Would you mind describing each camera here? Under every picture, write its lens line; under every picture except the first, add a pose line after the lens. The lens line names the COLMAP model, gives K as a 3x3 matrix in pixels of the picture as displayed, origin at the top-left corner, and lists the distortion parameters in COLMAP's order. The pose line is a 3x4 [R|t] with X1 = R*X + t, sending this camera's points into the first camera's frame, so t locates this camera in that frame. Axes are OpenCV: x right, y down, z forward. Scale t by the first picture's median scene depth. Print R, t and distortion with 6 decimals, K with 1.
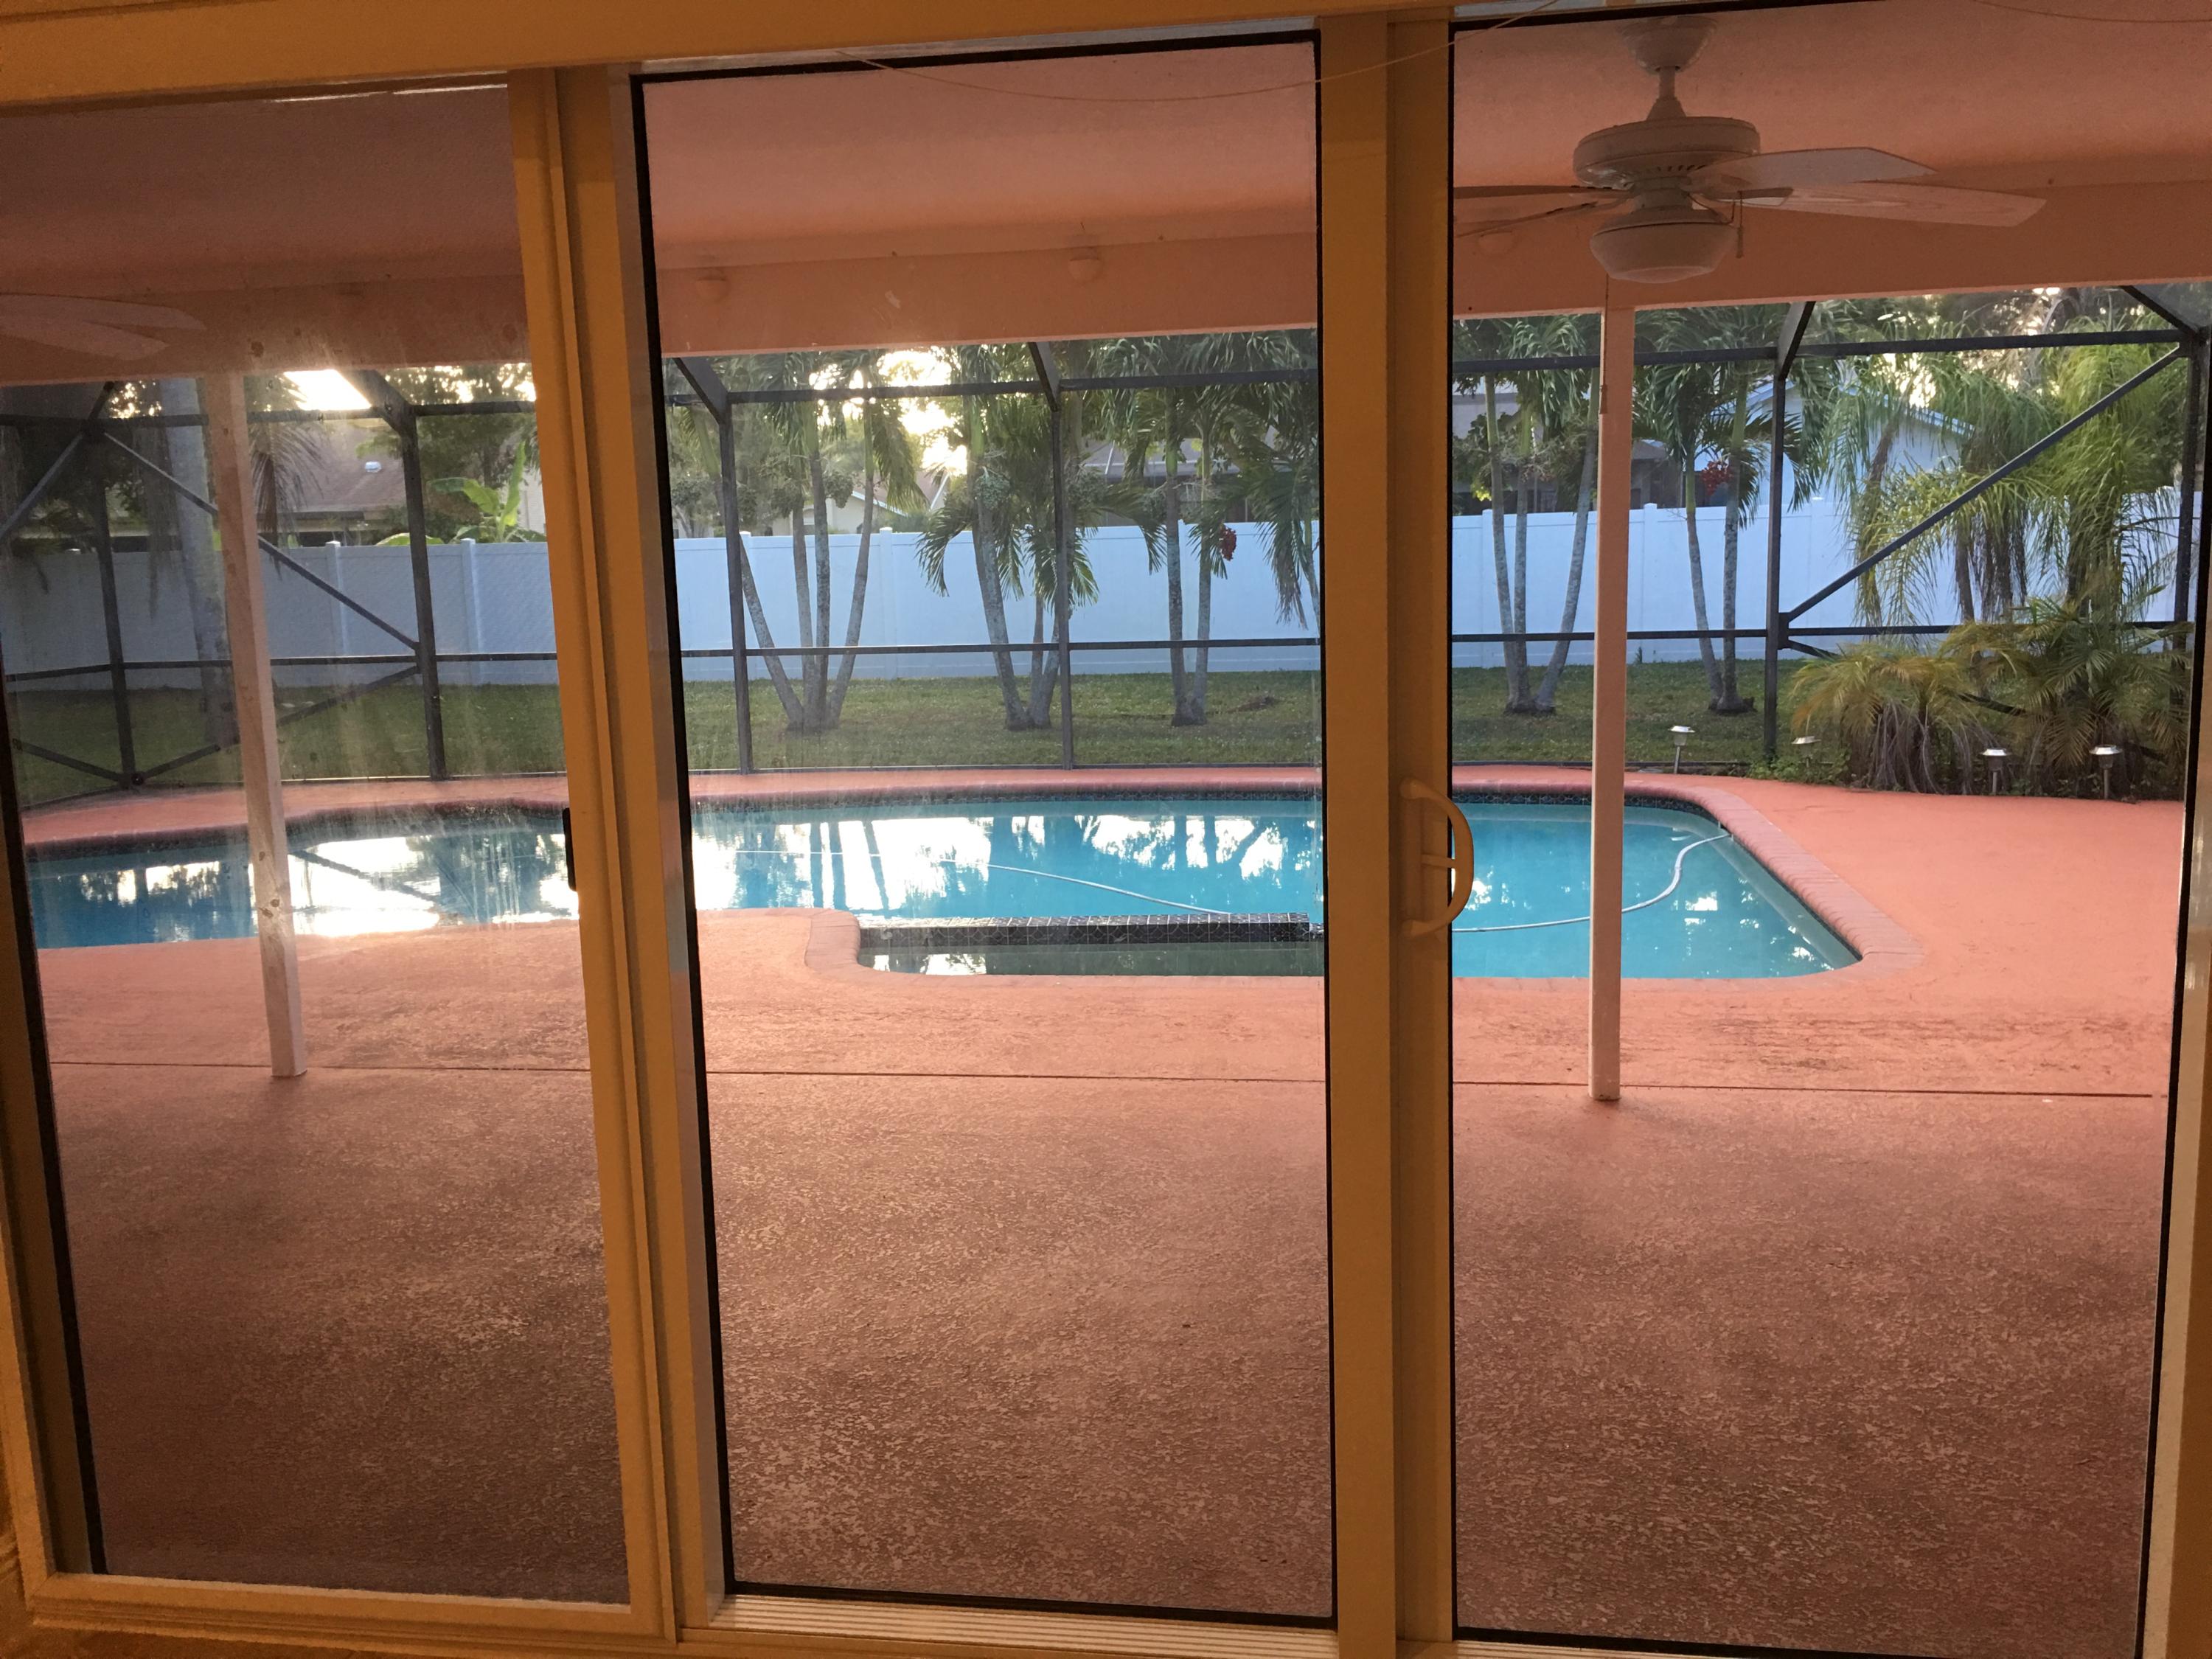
lens RADIAL K [[1789.4, 0, 1106.0], [0, 1789.4, 829.5], [0, 0, 1]] dist [0.042561, -0.003538]
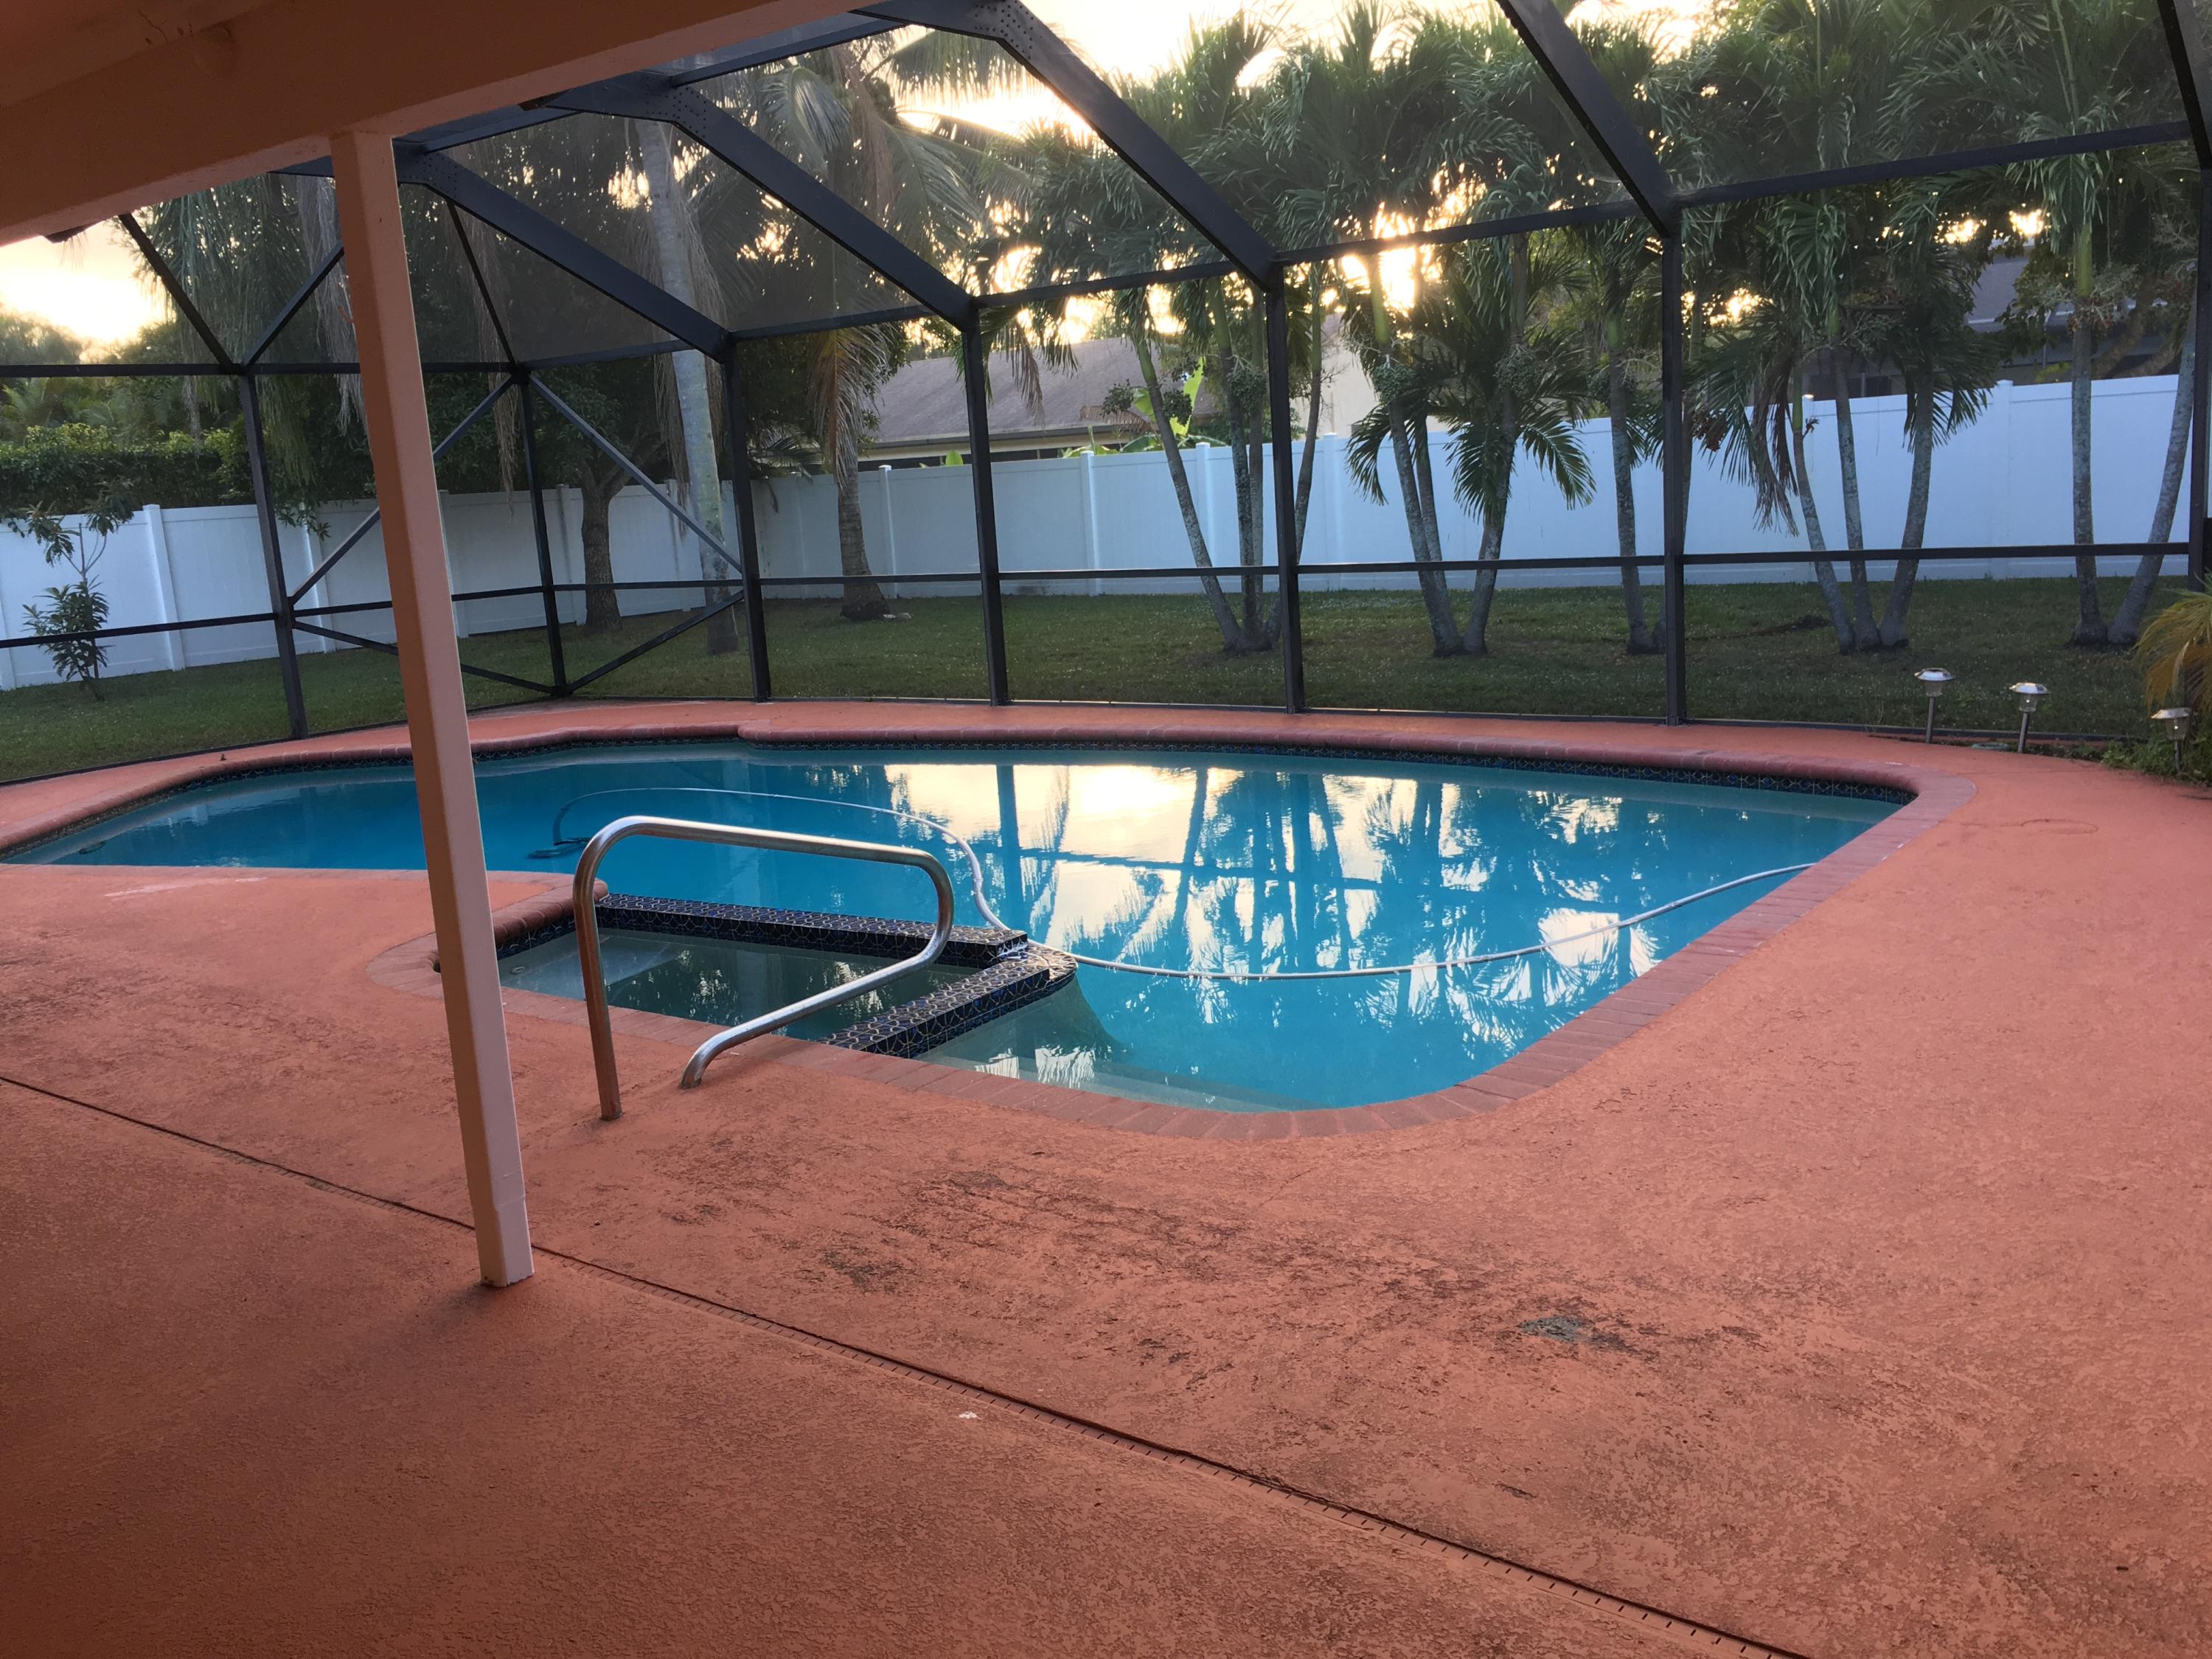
lens RADIAL K [[1859.7, 0, 1106.0], [0, 1859.7, 829.5], [0, 0, 1]] dist [0.081867, -0.118568]
pose [[0.883899, 0.059864, -0.463830, 0.714209], [-0.036878, 0.997607, 0.058480, -0.064120], [0.466221, -0.034585, 0.883992, 0.428643]]
